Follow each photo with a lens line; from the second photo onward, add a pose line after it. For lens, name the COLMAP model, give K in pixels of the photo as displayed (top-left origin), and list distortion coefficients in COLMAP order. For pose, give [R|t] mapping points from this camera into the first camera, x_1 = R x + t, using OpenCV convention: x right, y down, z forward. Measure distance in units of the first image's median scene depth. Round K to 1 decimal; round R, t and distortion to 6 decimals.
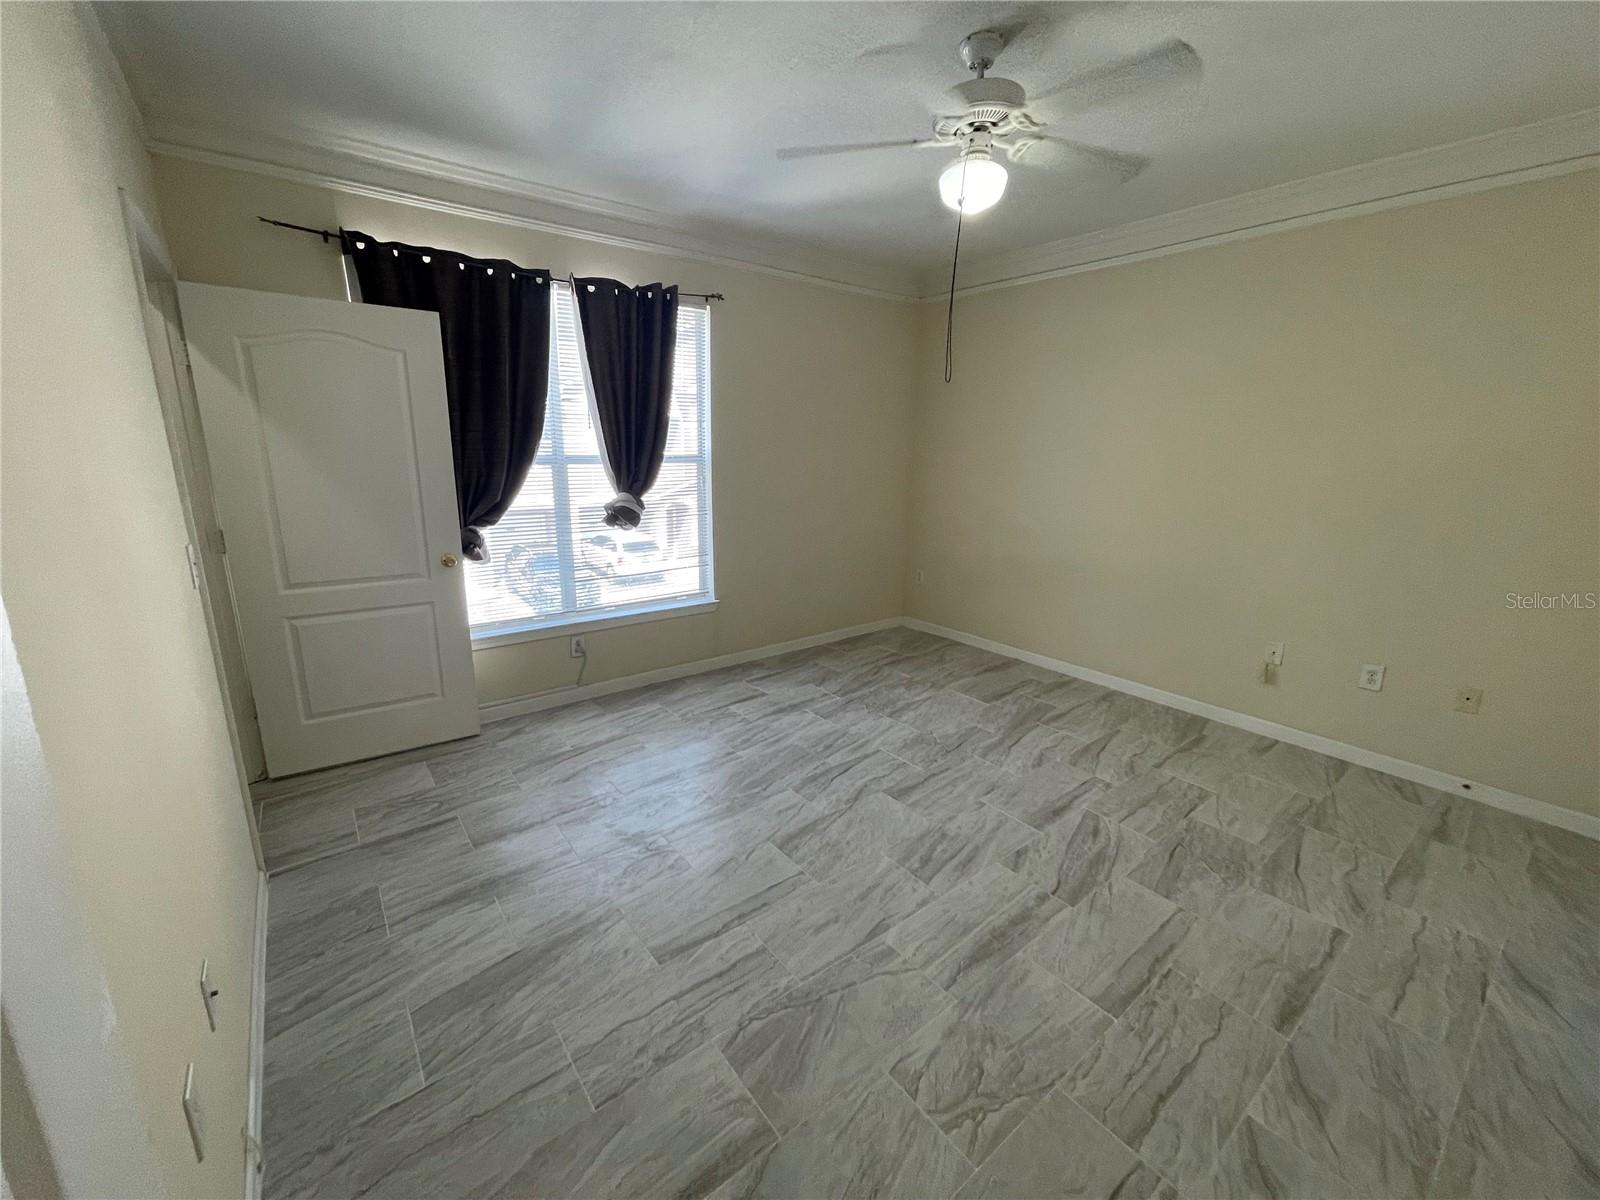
lens RADIAL K [[644.0, 0, 800.0], [0, 644.0, 600.0], [0, 0, 1]] dist [-0.000072, -0.002996]
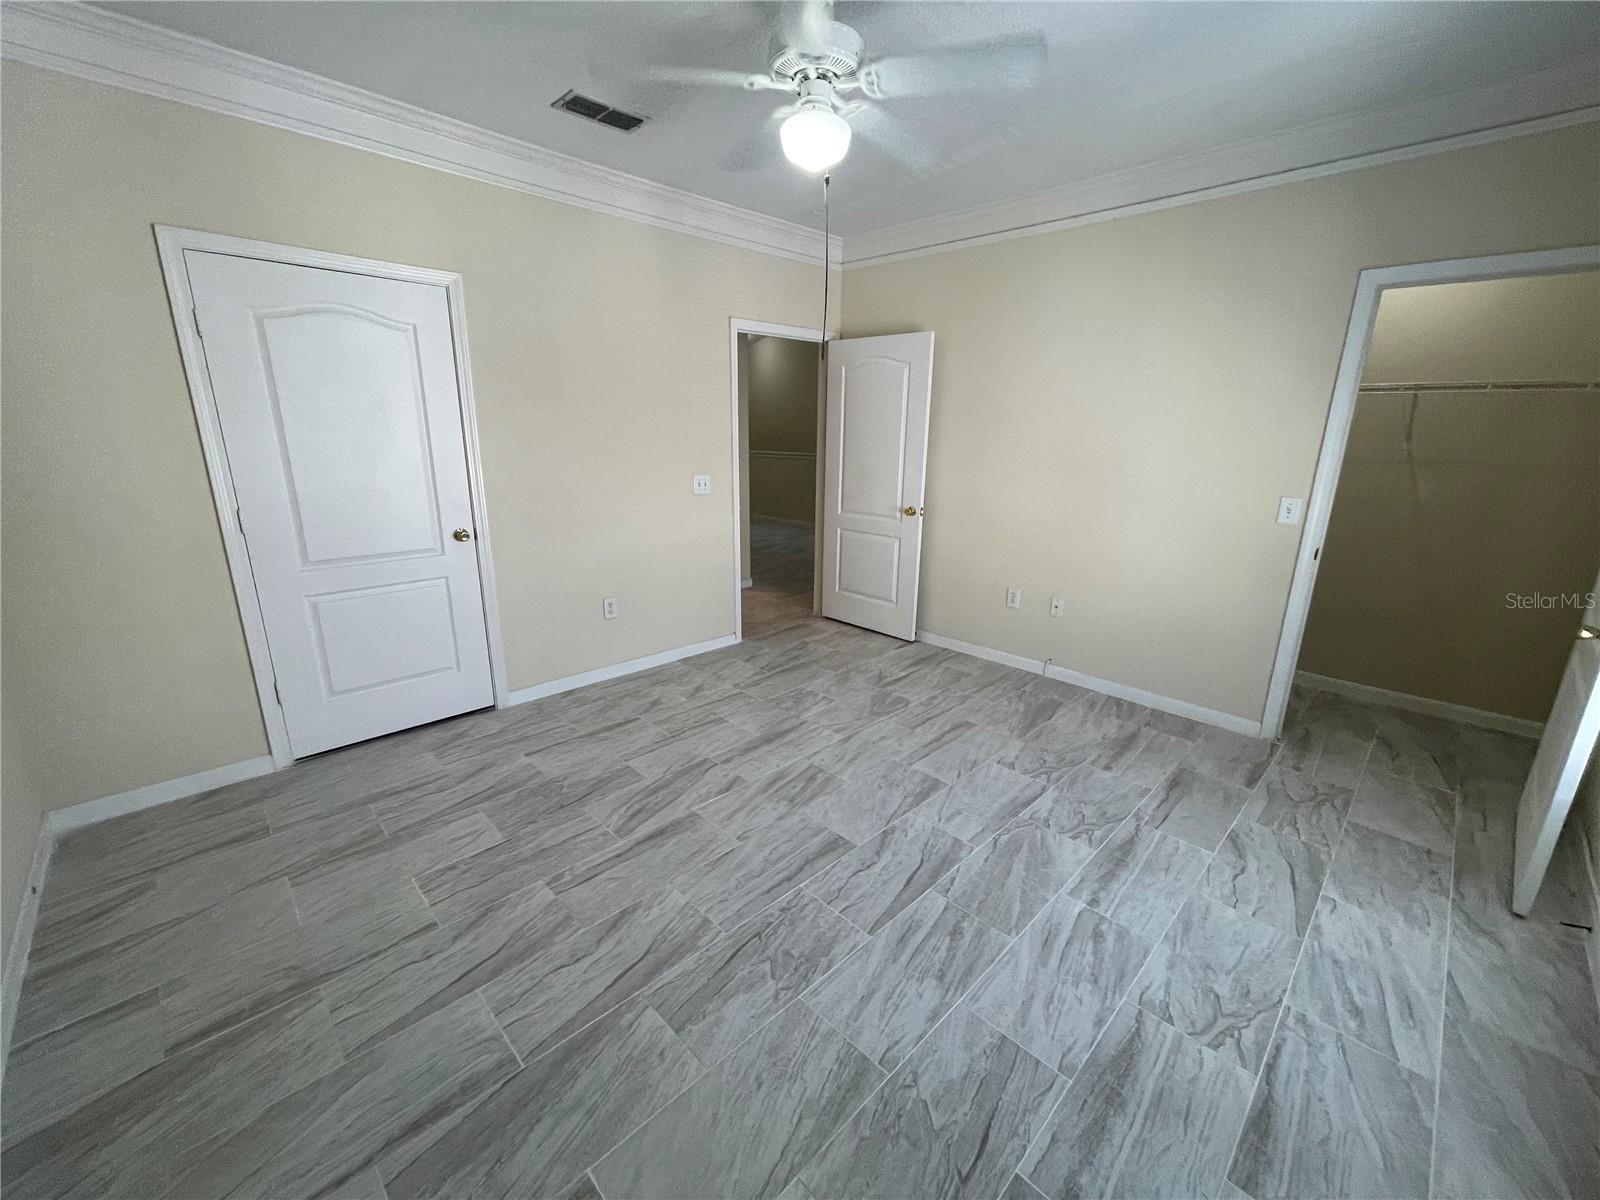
lens RADIAL K [[644.0, 0, 800.0], [0, 644.0, 600.0], [0, 0, 1]] dist [-0.000072, -0.002996]
pose [[-0.993050, 0.004095, -0.117622, 0.304550], [-0.053341, 0.875197, 0.480818, -0.380851], [0.104912, 0.483750, -0.868896, 1.608137]]
